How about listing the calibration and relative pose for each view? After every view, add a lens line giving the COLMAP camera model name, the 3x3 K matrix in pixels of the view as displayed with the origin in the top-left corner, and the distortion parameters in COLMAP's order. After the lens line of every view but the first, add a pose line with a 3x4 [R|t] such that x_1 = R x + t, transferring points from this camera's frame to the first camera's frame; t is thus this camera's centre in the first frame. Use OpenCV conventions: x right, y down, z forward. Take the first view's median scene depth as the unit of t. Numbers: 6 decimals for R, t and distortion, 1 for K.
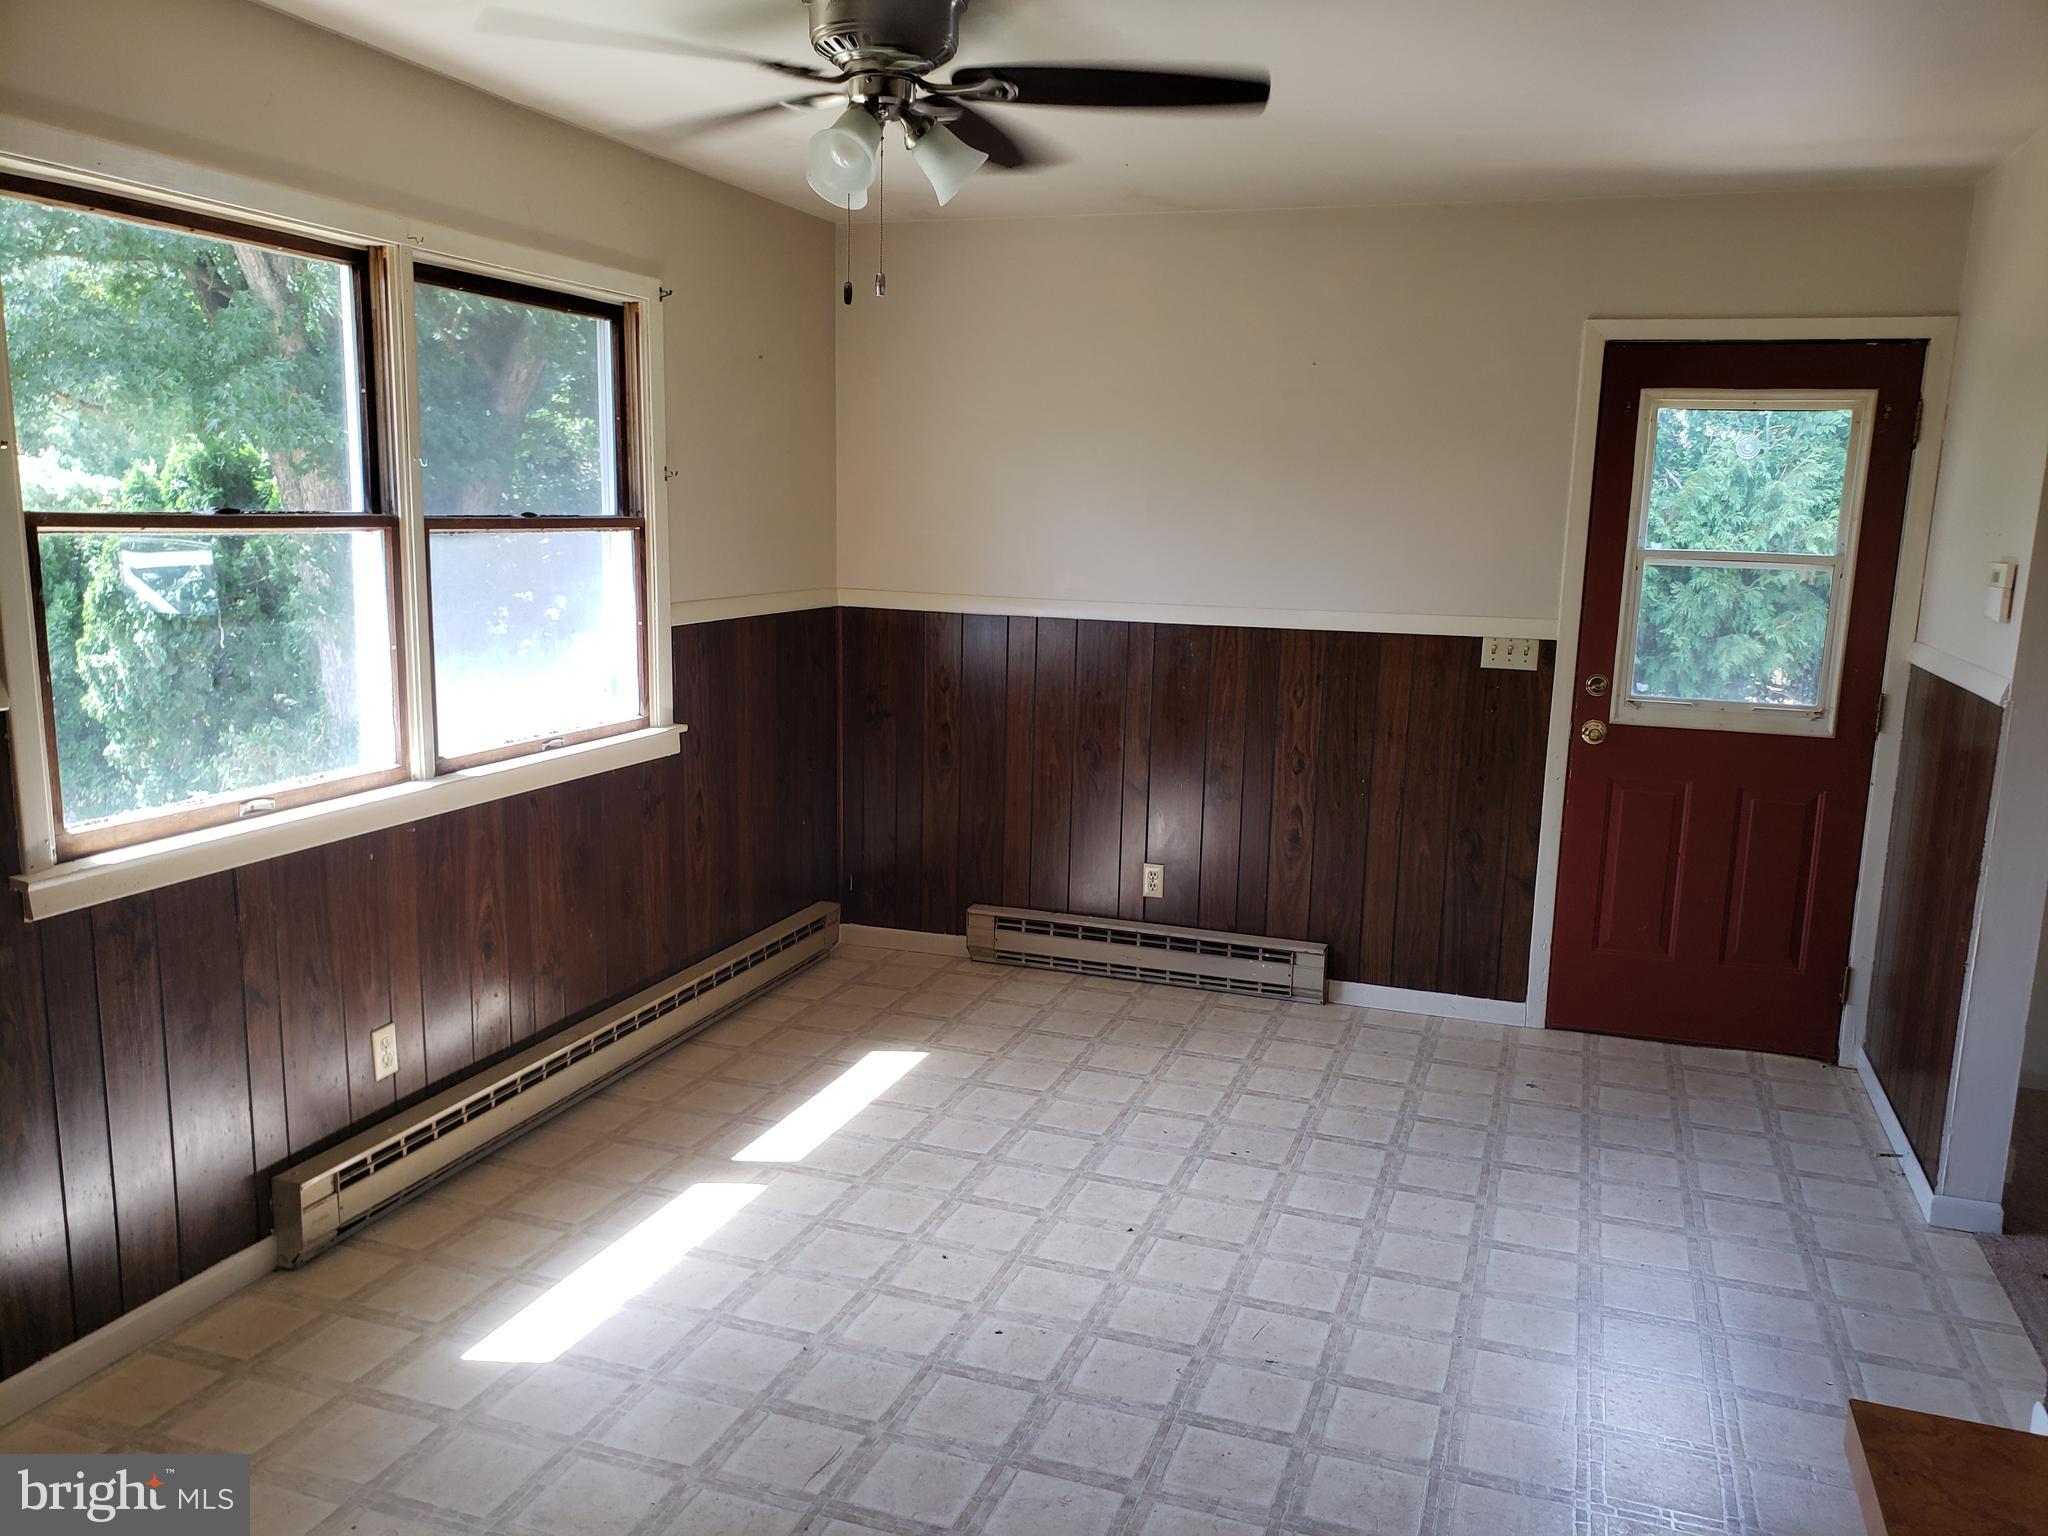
lens RADIAL K [[1605.4, 0, 1022.7], [0, 1605.4, 771.4], [0, 0, 1]] dist [0.024778, -0.000640]
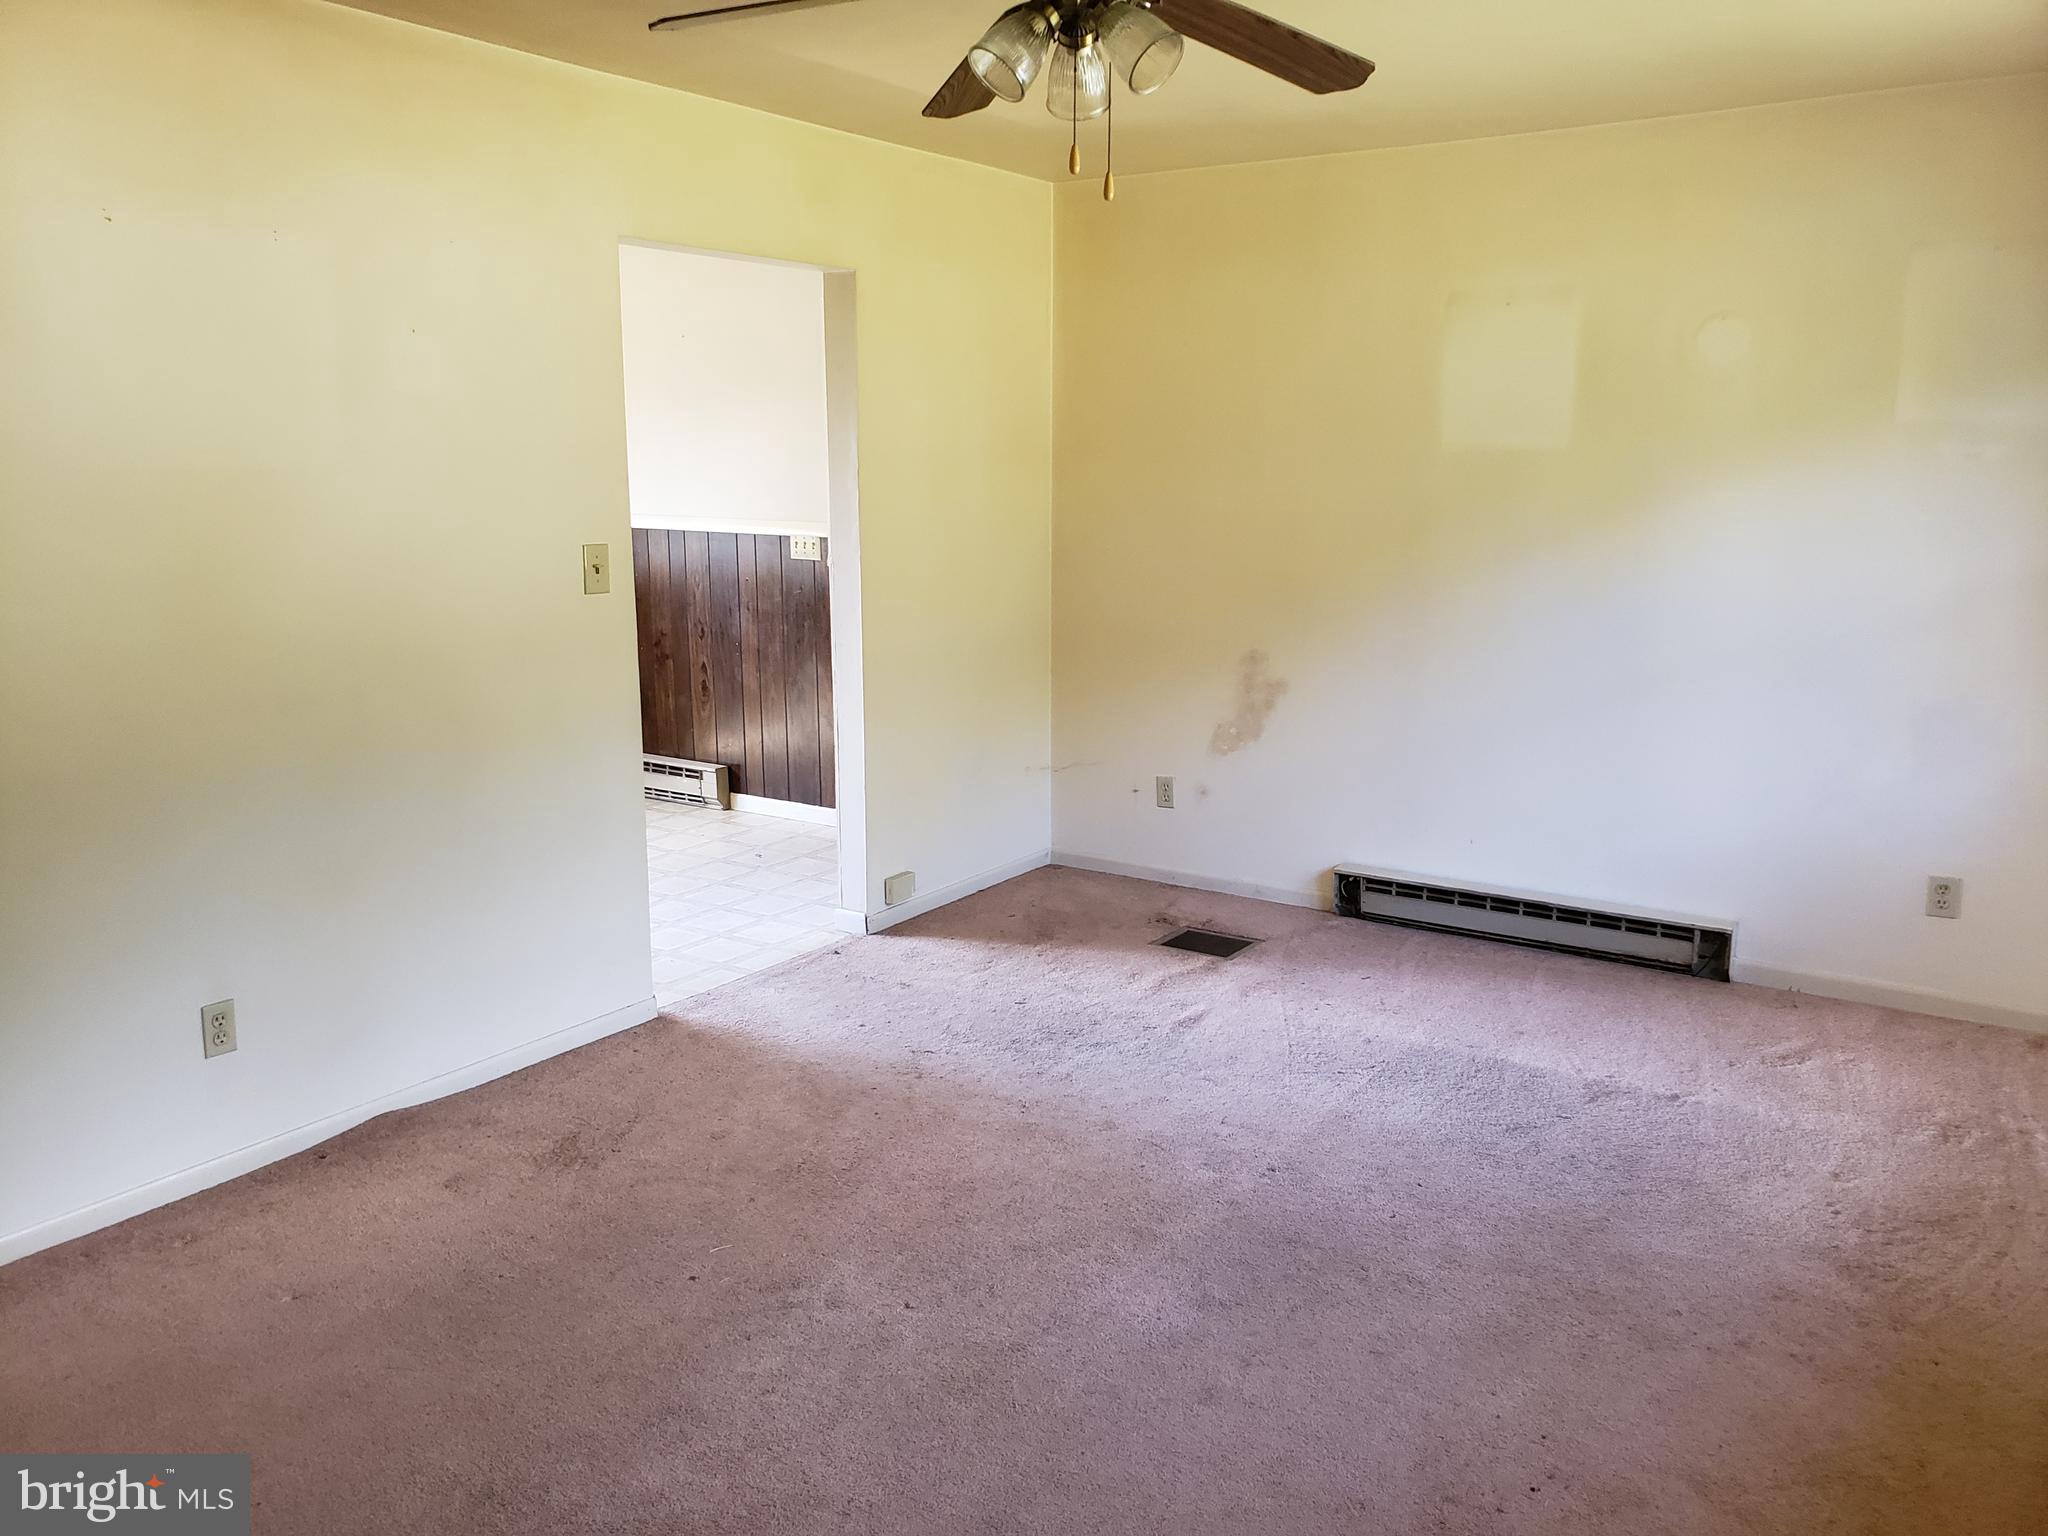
lens RADIAL K [[1605.4, 0, 1025.2], [0, 1605.4, 771.0], [0, 0, 1]] dist [0.024778, -0.000640]
pose [[0.969396, 0.035792, -0.242880, 0.760223], [-0.029213, 0.999104, 0.030639, 0.063010], [0.243759, -0.022606, 0.969572, -0.247460]]
